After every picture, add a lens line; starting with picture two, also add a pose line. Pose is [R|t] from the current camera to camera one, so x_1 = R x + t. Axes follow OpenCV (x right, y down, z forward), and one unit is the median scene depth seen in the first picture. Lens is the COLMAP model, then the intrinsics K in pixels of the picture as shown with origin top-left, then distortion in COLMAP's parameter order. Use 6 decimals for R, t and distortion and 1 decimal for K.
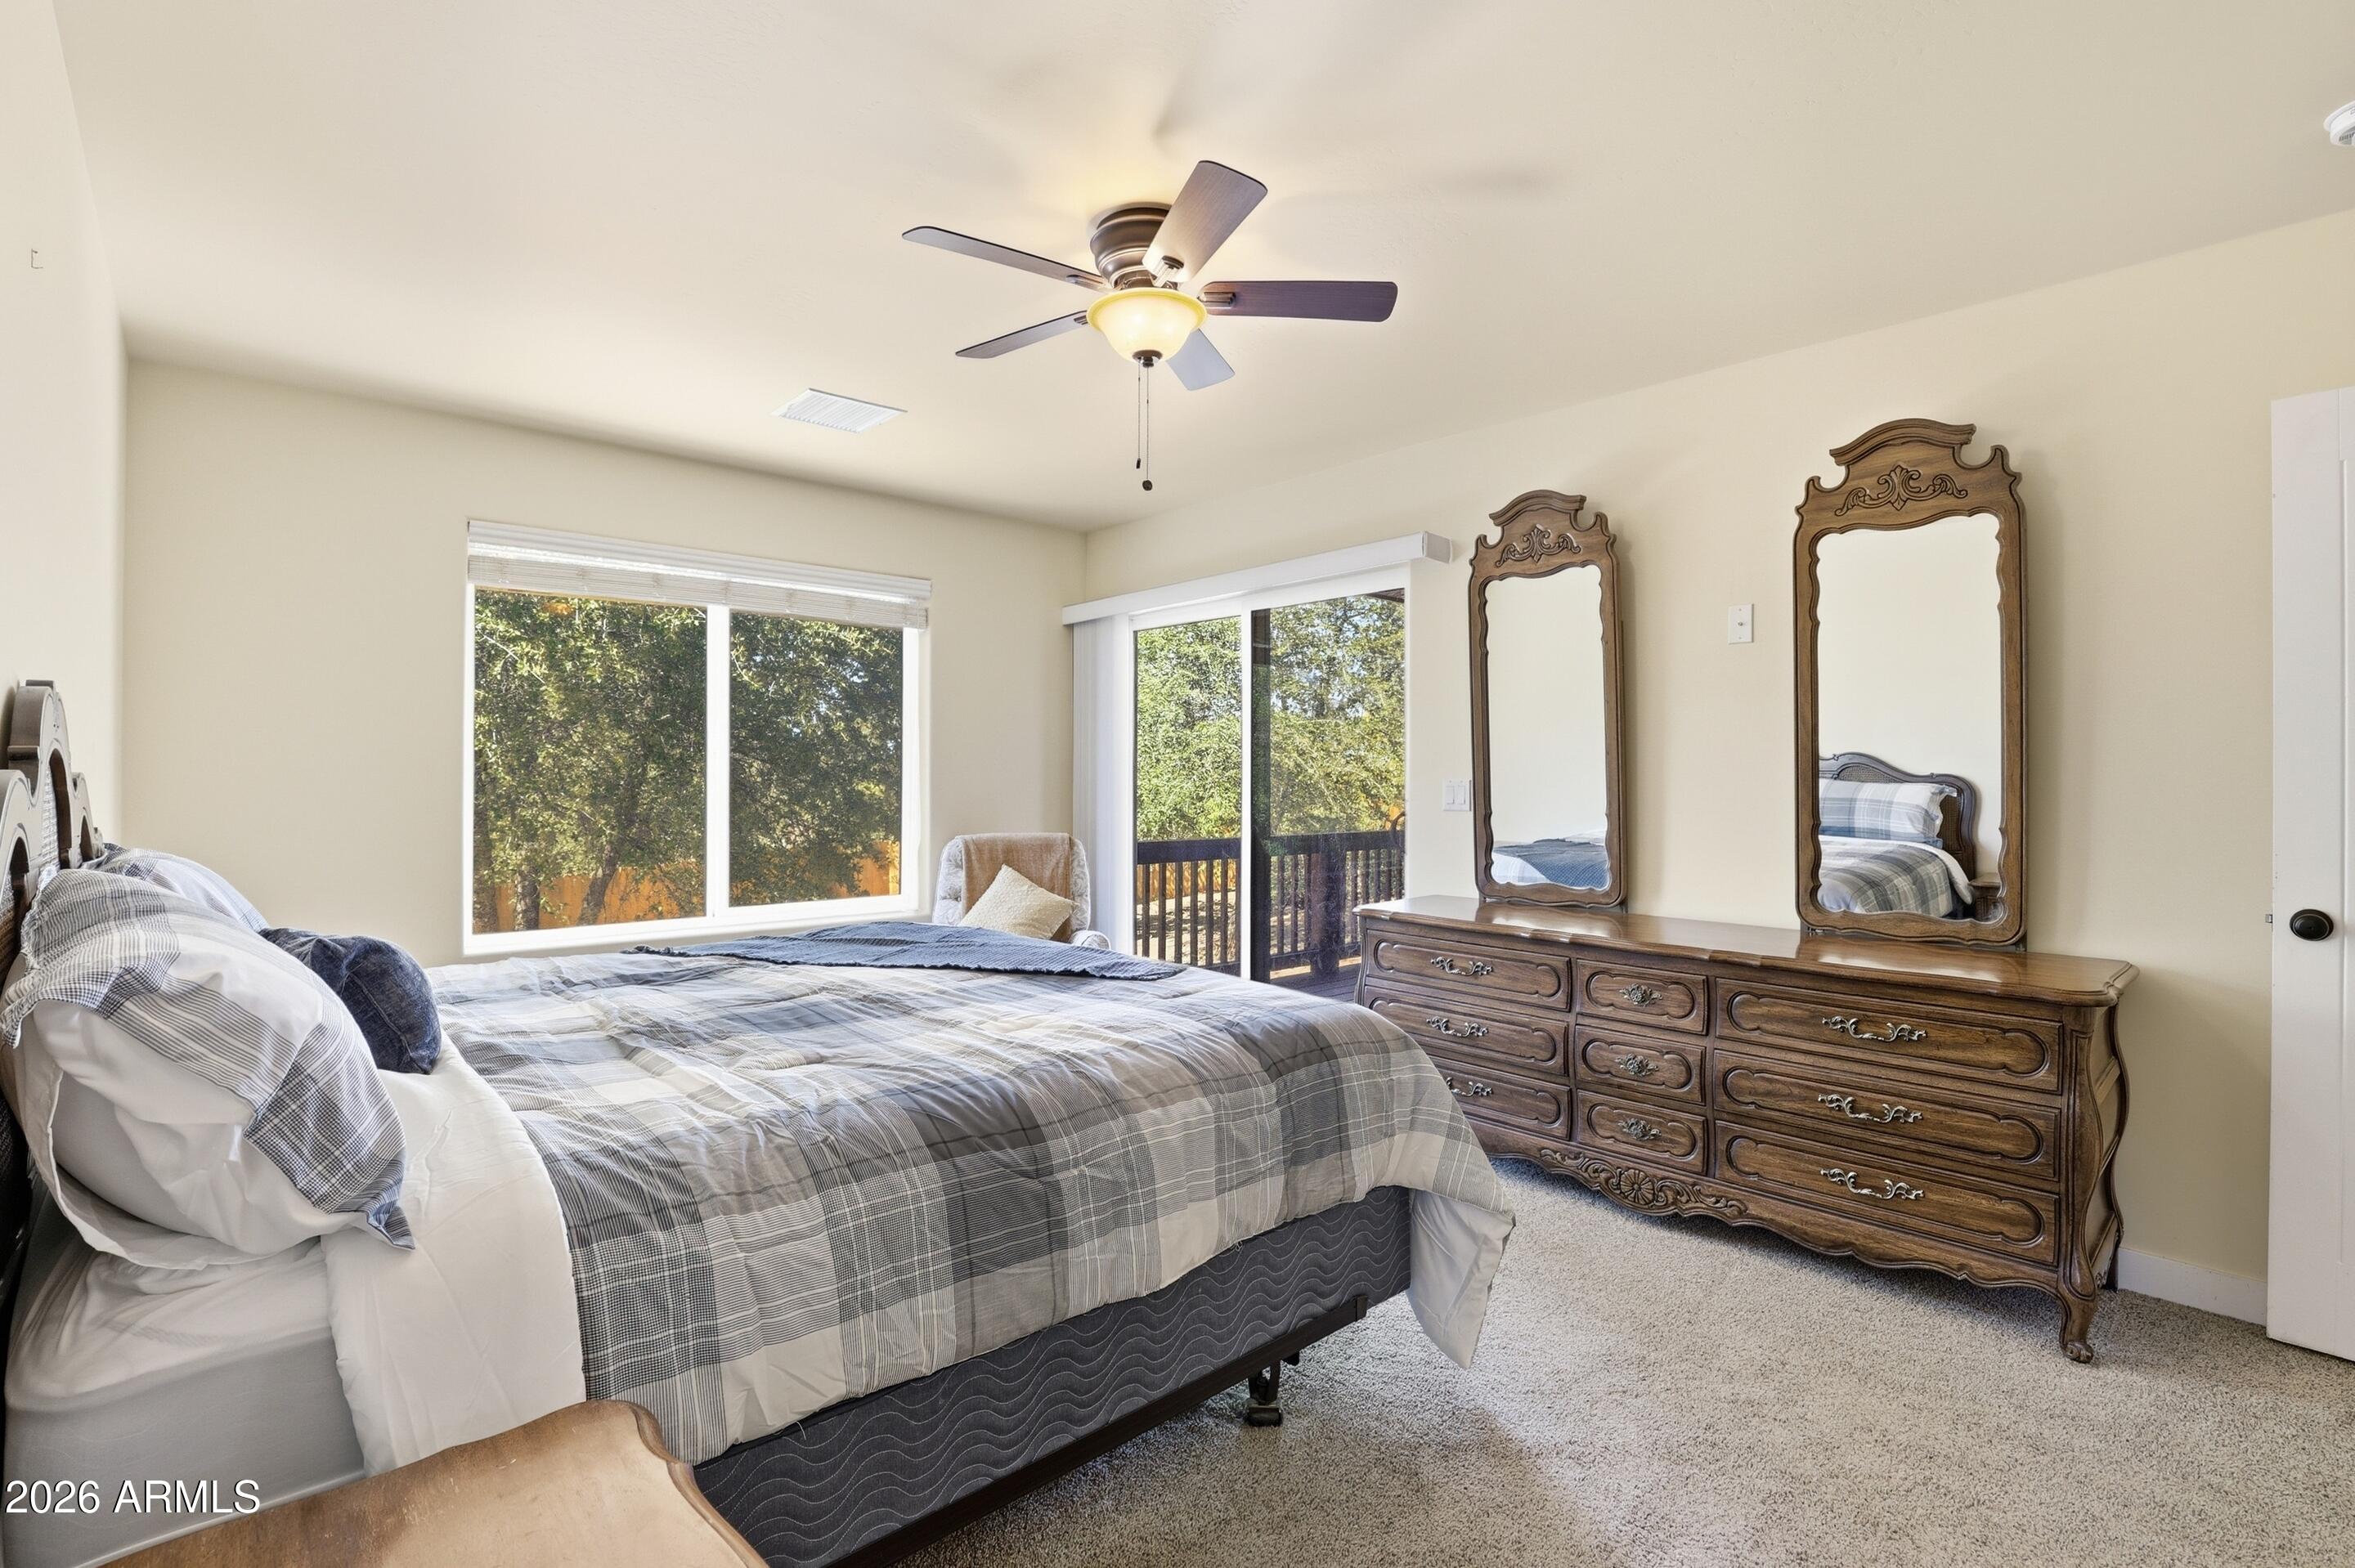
lens RADIAL K [[1125.0, 0, 1177.5], [0, 1125.0, 784.0], [0, 0, 1]] dist [-0.029375, 0.000511]
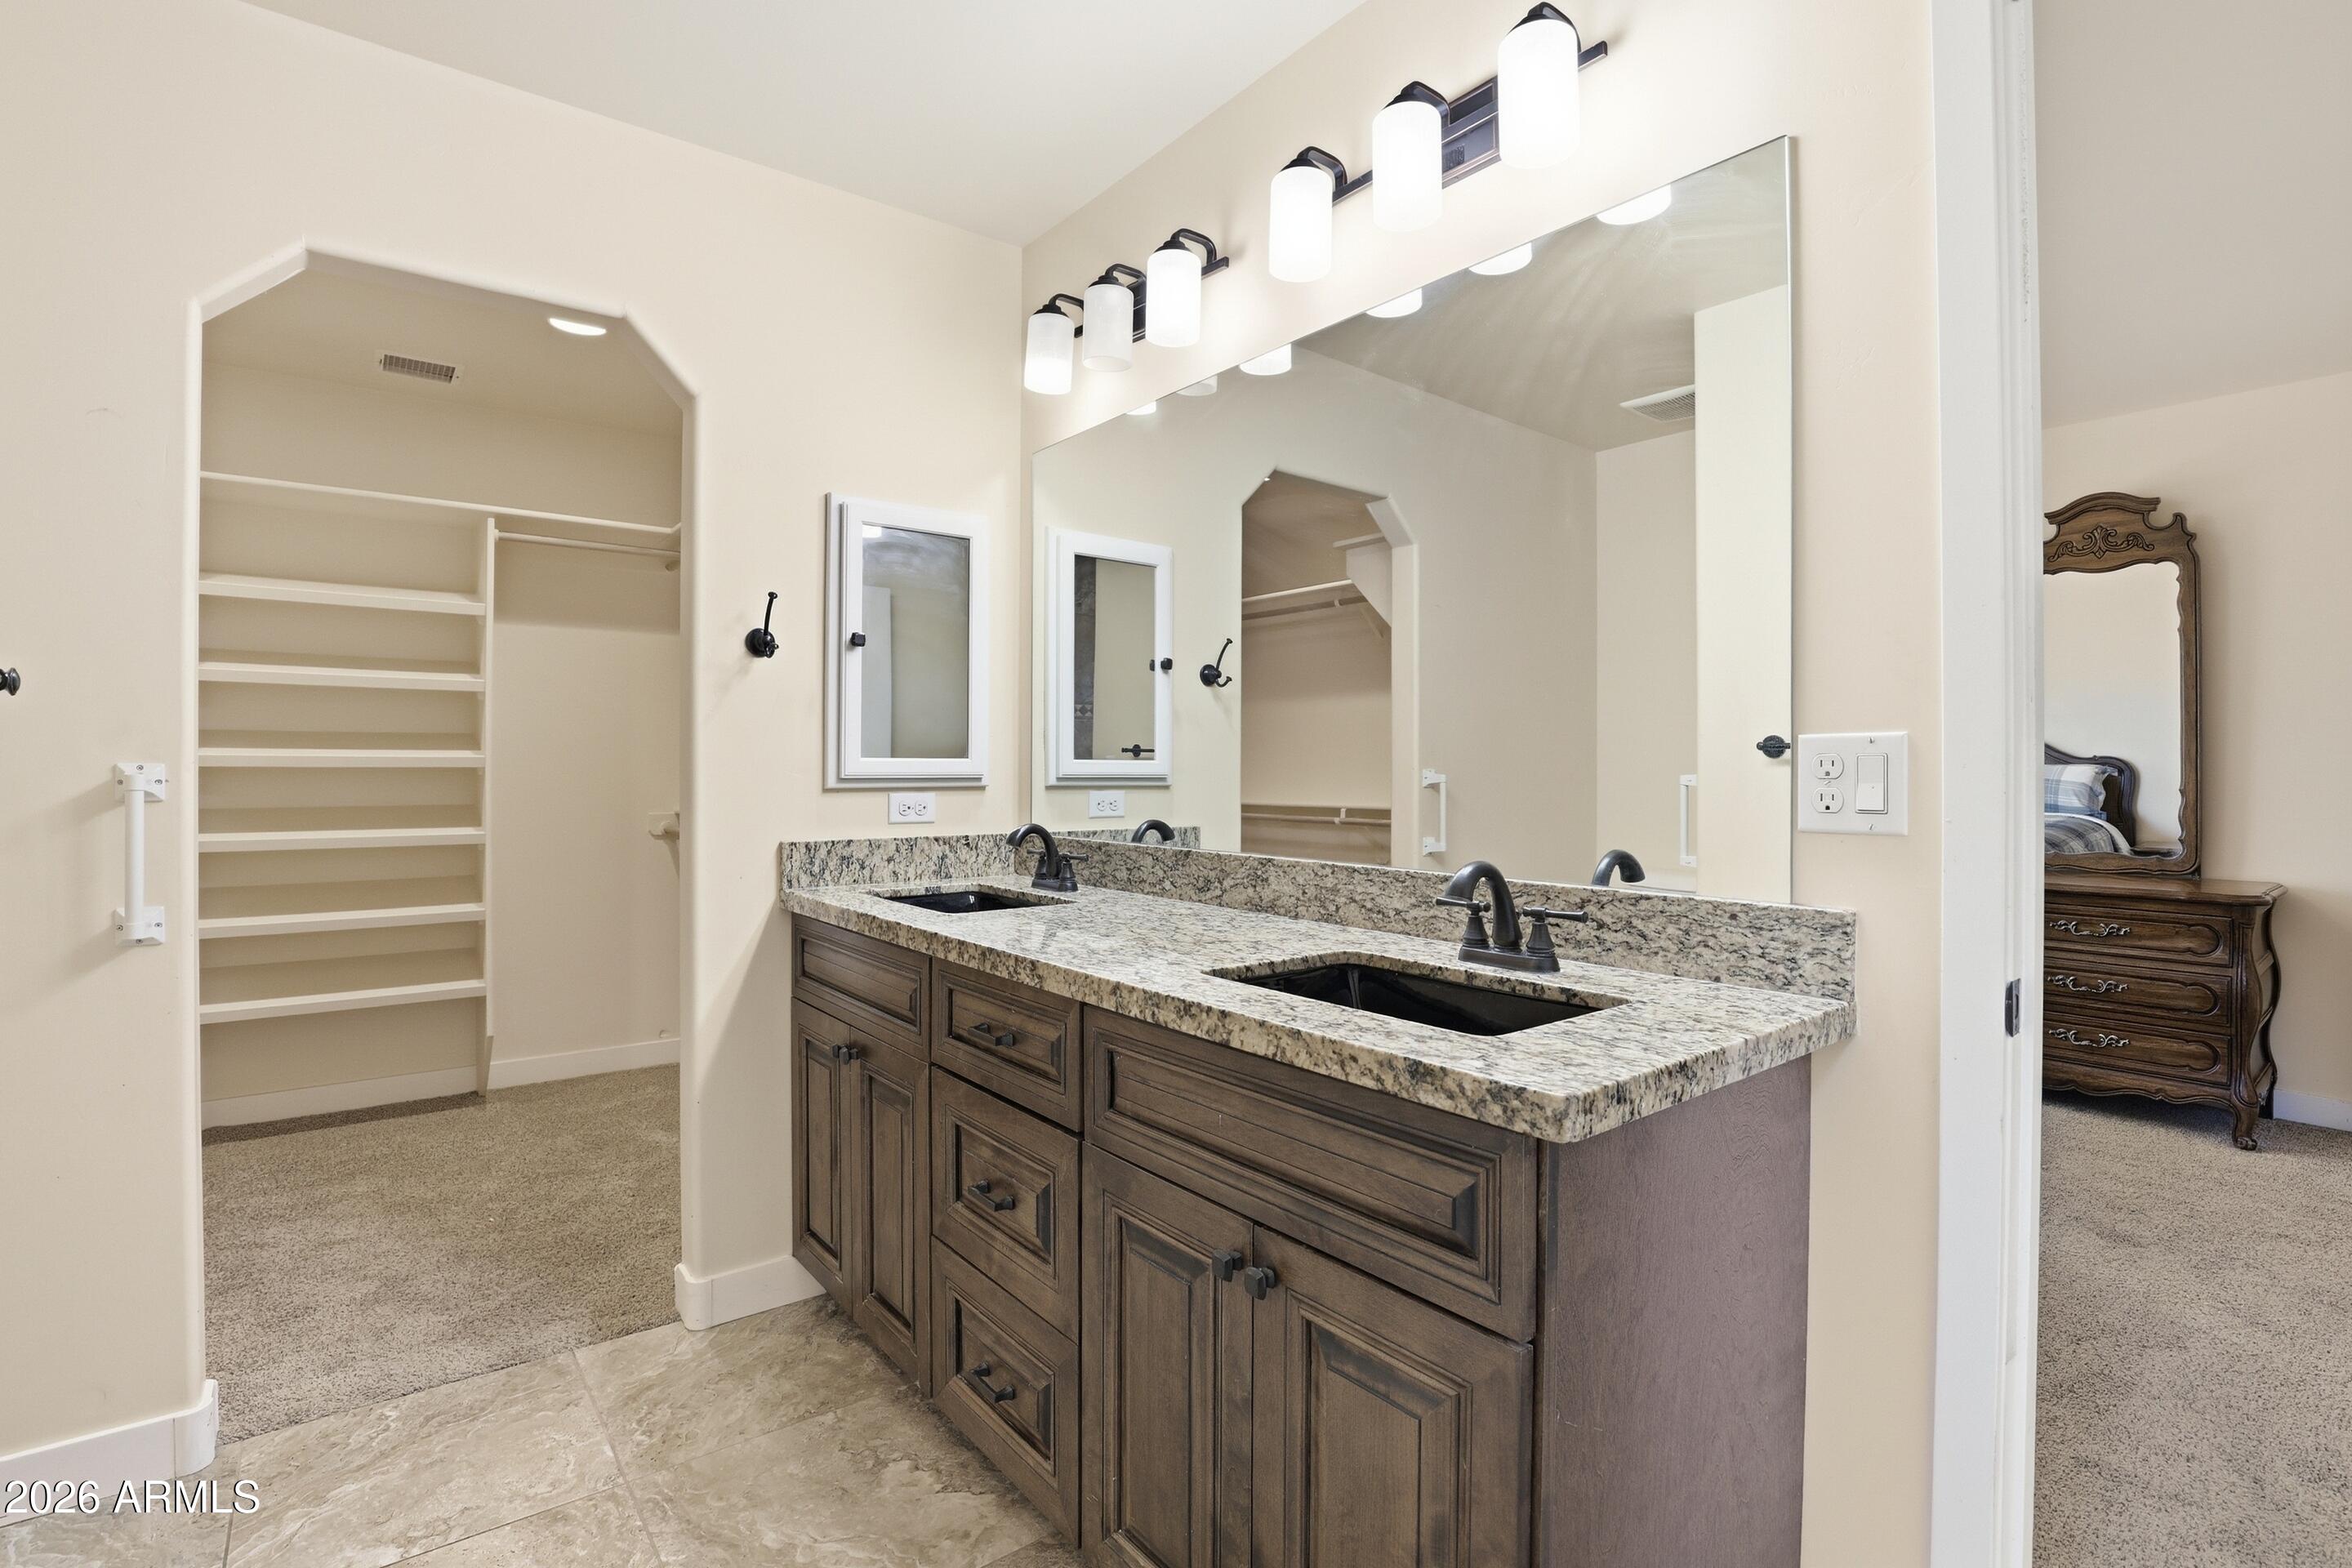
lens RADIAL K [[1111.5, 0, 1174.0], [0, 1111.5, 777.8], [0, 0, 1]] dist [-0.027256, 0.000472]
pose [[0.996772, -0.002400, -0.080255, -0.403980], [0.002455, 0.999997, 0.000576, 0.021511], [0.080253, -0.000771, 0.996774, -0.456786]]
